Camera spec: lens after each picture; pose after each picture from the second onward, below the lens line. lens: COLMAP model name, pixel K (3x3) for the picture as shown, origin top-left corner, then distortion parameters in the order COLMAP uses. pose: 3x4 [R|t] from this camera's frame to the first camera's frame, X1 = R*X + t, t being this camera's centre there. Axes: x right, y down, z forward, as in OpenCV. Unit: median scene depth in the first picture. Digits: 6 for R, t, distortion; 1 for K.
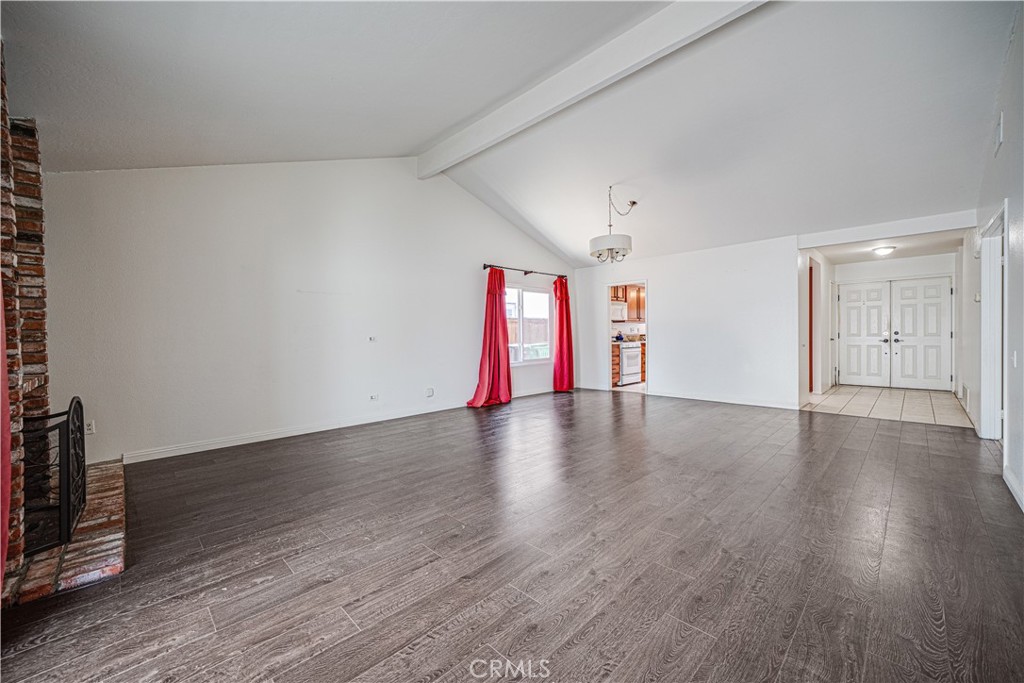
lens RADIAL K [[400.8, 0, 512.0], [0, 400.8, 341.5], [0, 0, 1]] dist [-0.000545, 0.000537]
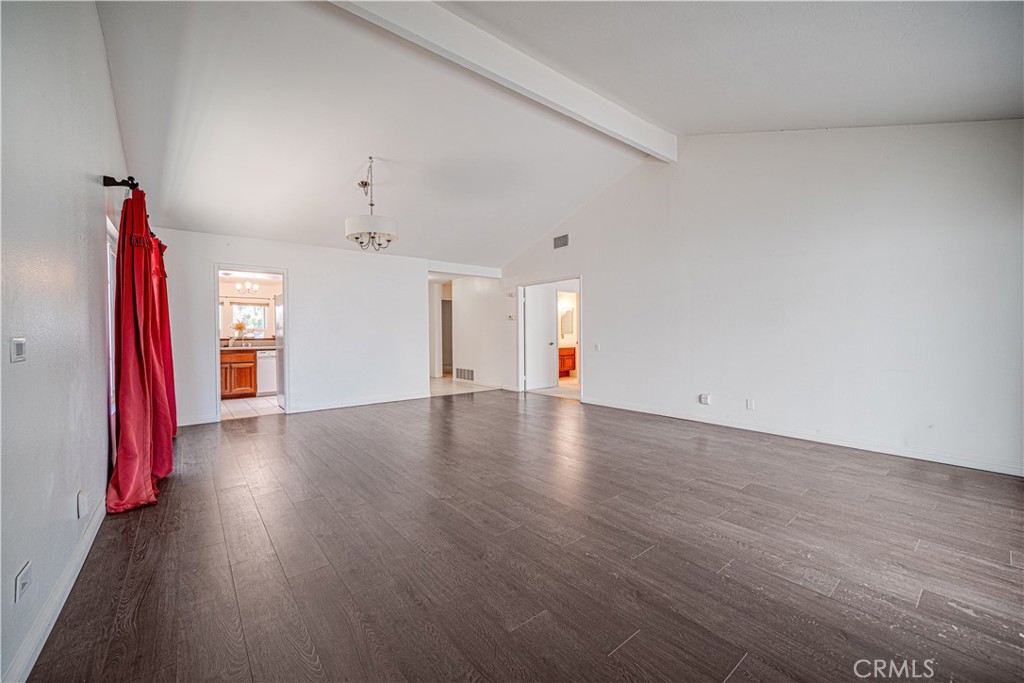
lens RADIAL K [[400.8, 0, 512.0], [0, 400.8, 341.5], [0, 0, 1]] dist [-0.000545, 0.000537]
pose [[0.101234, -0.002607, 0.994859, -1.211722], [0.029727, 0.999558, -0.000406, -0.004284], [-0.994418, 0.029615, 0.101267, 1.431342]]
